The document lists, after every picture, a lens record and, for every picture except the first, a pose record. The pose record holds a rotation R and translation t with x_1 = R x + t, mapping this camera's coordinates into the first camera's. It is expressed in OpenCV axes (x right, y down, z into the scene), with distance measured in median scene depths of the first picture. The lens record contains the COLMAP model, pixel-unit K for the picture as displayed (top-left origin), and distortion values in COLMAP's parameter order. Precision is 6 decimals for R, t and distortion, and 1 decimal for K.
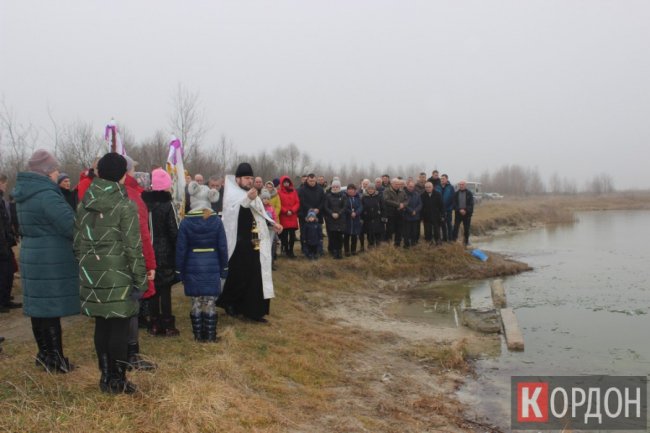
lens RADIAL K [[1368.3, 0, 325.0], [0, 1368.3, 216.5], [0, 0, 1]] dist [-0.057535, -0.060238]
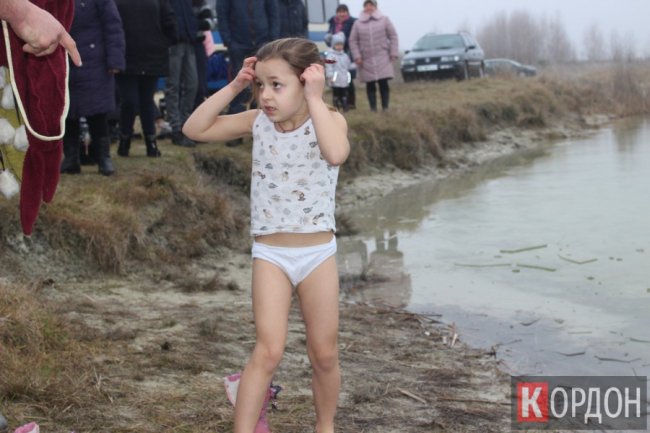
lens RADIAL K [[1368.3, 0, 325.0], [0, 1368.3, 216.5], [0, 0, 1]] dist [-0.057535, -0.060238]
pose [[0.999564, -0.029160, 0.004715, 0.059595], [0.028747, 0.997002, 0.071835, 0.002301], [-0.006796, -0.071668, 0.997405, 0.469770]]
